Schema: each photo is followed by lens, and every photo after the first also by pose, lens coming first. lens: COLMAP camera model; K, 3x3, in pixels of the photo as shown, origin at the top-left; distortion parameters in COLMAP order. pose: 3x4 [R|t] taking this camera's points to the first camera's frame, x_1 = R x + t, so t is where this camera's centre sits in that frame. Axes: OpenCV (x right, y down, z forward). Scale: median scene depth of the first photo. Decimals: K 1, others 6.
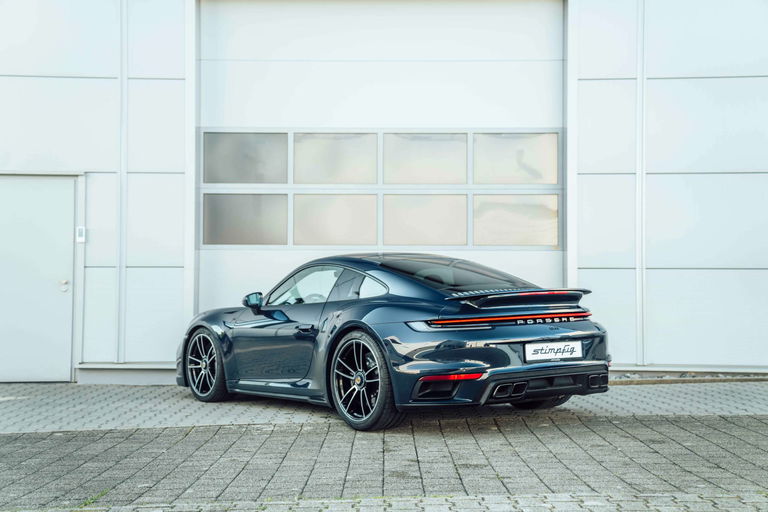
lens RADIAL K [[1130.8, 0, 380.5], [0, 1130.8, 255.2], [0, 0, 1]] dist [0.233313, -0.019456]
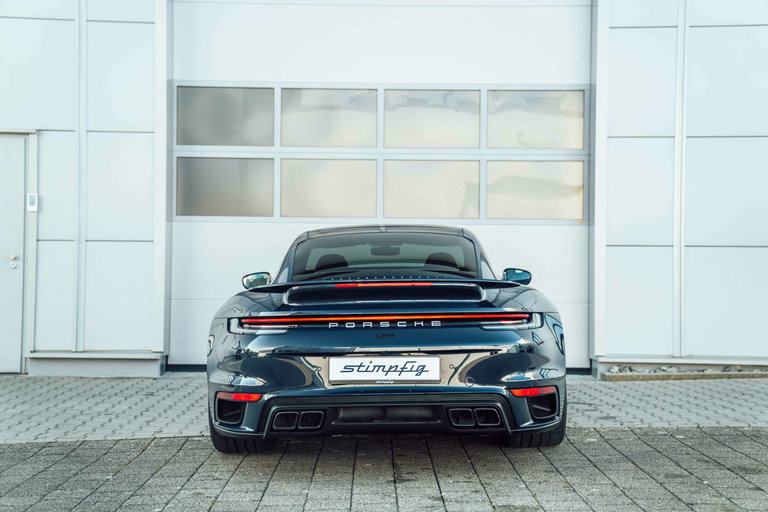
lens RADIAL K [[1088.2, 0, 384.0], [0, 1088.2, 256.0], [0, 0, 1]] dist [0.222292, 0.094748]
pose [[0.999847, 0.006102, 0.016413, -0.011887], [-0.006440, 0.999767, 0.020604, 0.003477], [-0.016283, -0.020707, 0.999653, 0.176316]]
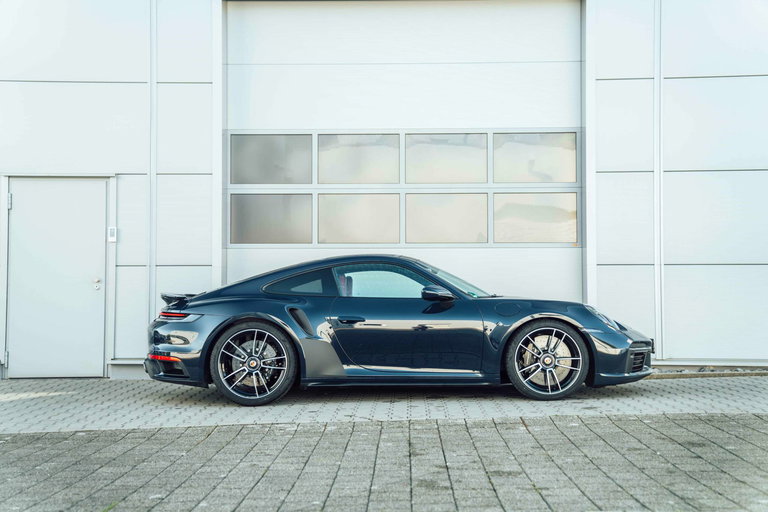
lens RADIAL K [[1006.5, 0, 384.0], [0, 1006.5, 256.0], [0, 0, 1]] dist [0.163588, 0.066455]
pose [[0.999868, -0.005279, -0.015367, -0.003481], [0.005279, 0.999986, -0.000005, 0.002960], [0.015367, -0.000077, 0.999882, 0.098933]]
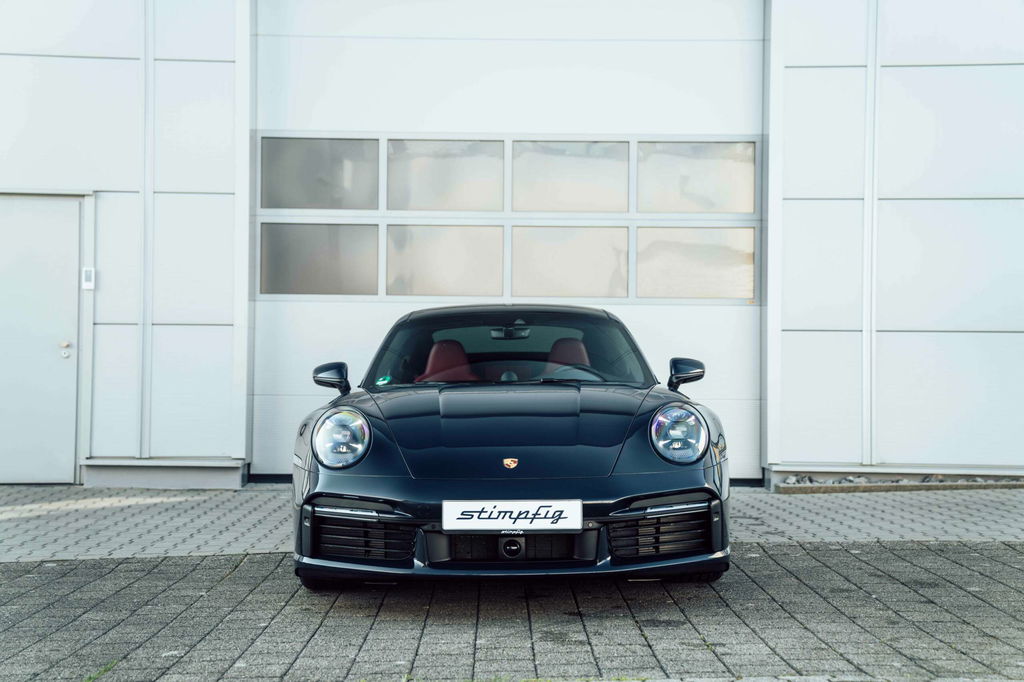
lens RADIAL K [[1444.3, 0, 507.4], [0, 1444.3, 337.8], [0, 0, 1]] dist [0.215515, 0.011295]
pose [[0.999873, 0.006236, 0.014639, -0.014965], [-0.006490, 0.999828, 0.017394, 0.001528], [-0.014528, -0.017487, 0.999742, 0.089878]]
